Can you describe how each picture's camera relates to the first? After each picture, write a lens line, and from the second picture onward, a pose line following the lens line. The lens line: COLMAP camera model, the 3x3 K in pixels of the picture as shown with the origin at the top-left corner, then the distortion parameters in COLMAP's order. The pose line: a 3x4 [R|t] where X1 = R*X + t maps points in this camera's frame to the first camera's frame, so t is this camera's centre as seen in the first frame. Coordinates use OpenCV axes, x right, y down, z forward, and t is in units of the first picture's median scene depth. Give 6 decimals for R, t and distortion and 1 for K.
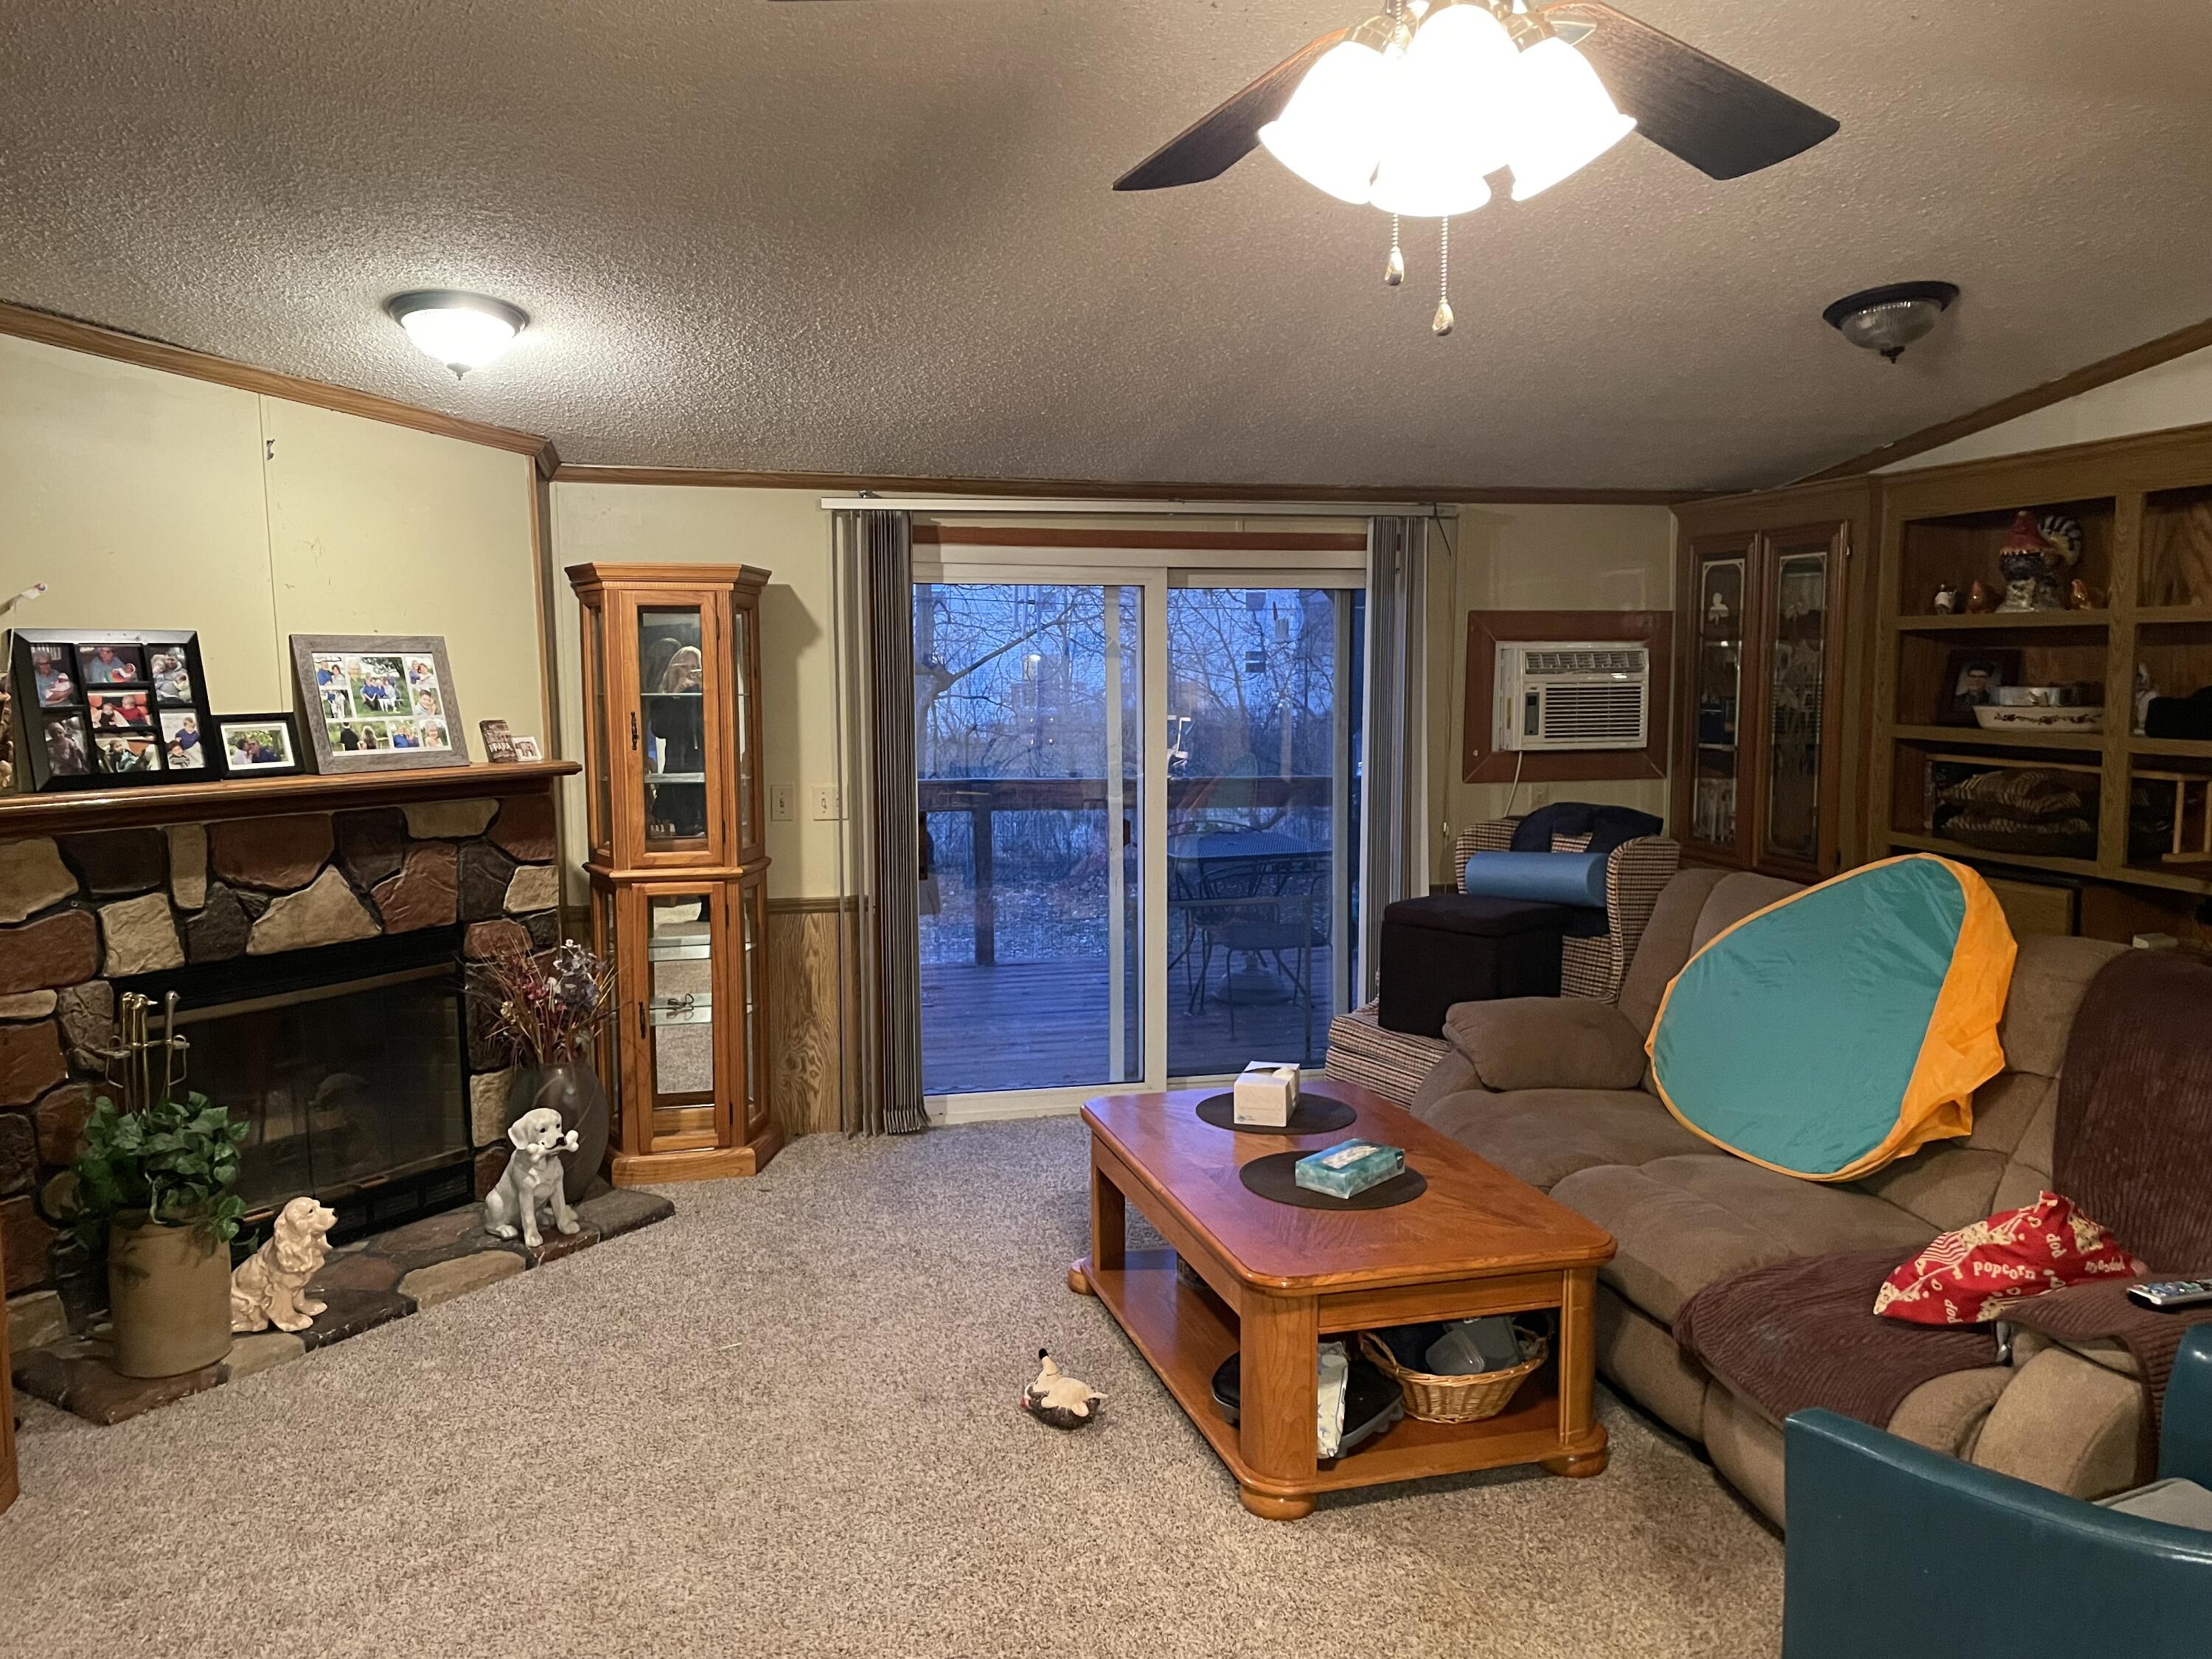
lens RADIAL K [[1672.7, 0, 1106.0], [0, 1672.7, 829.5], [0, 0, 1]] dist [0.093501, -0.124124]
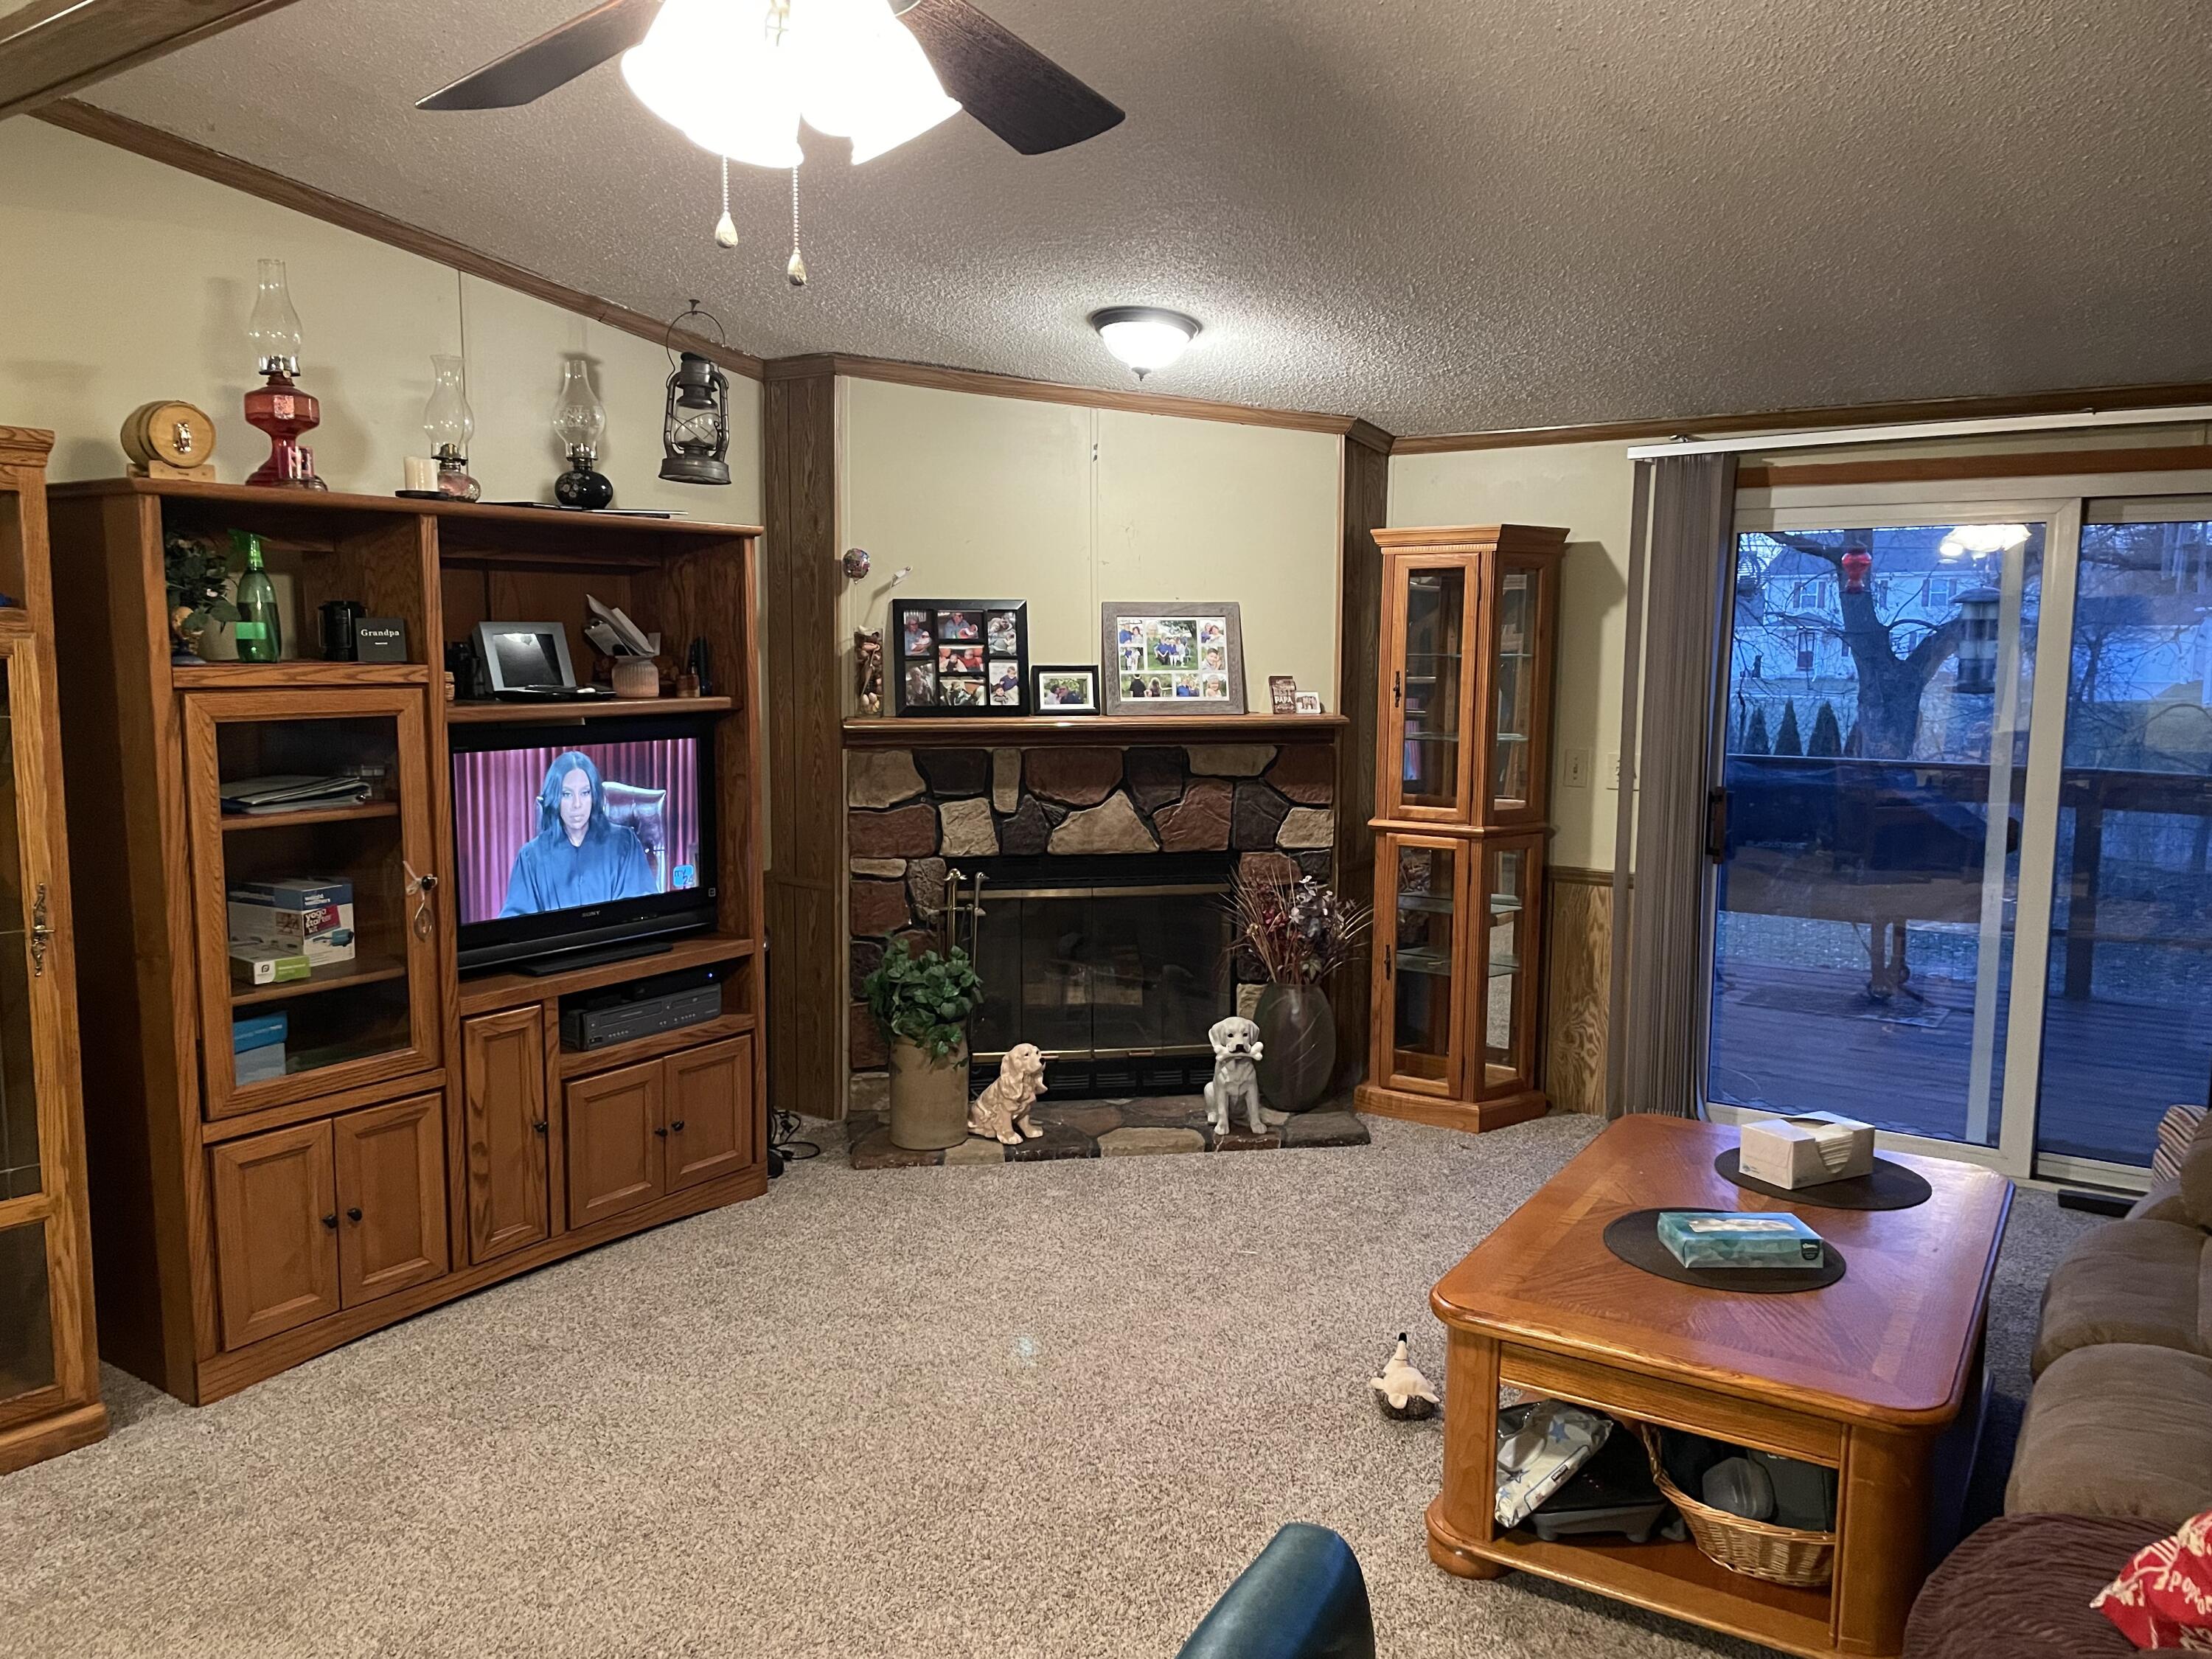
lens RADIAL K [[1682.5, 0, 1104.3], [0, 1682.5, 842.1], [0, 0, 1]] dist [0.108676, -0.150699]
pose [[0.656433, 0.095800, -0.748277, 0.456902], [-0.078526, 0.995193, 0.058524, -0.012016], [0.750286, 0.020342, 0.660800, 0.186233]]
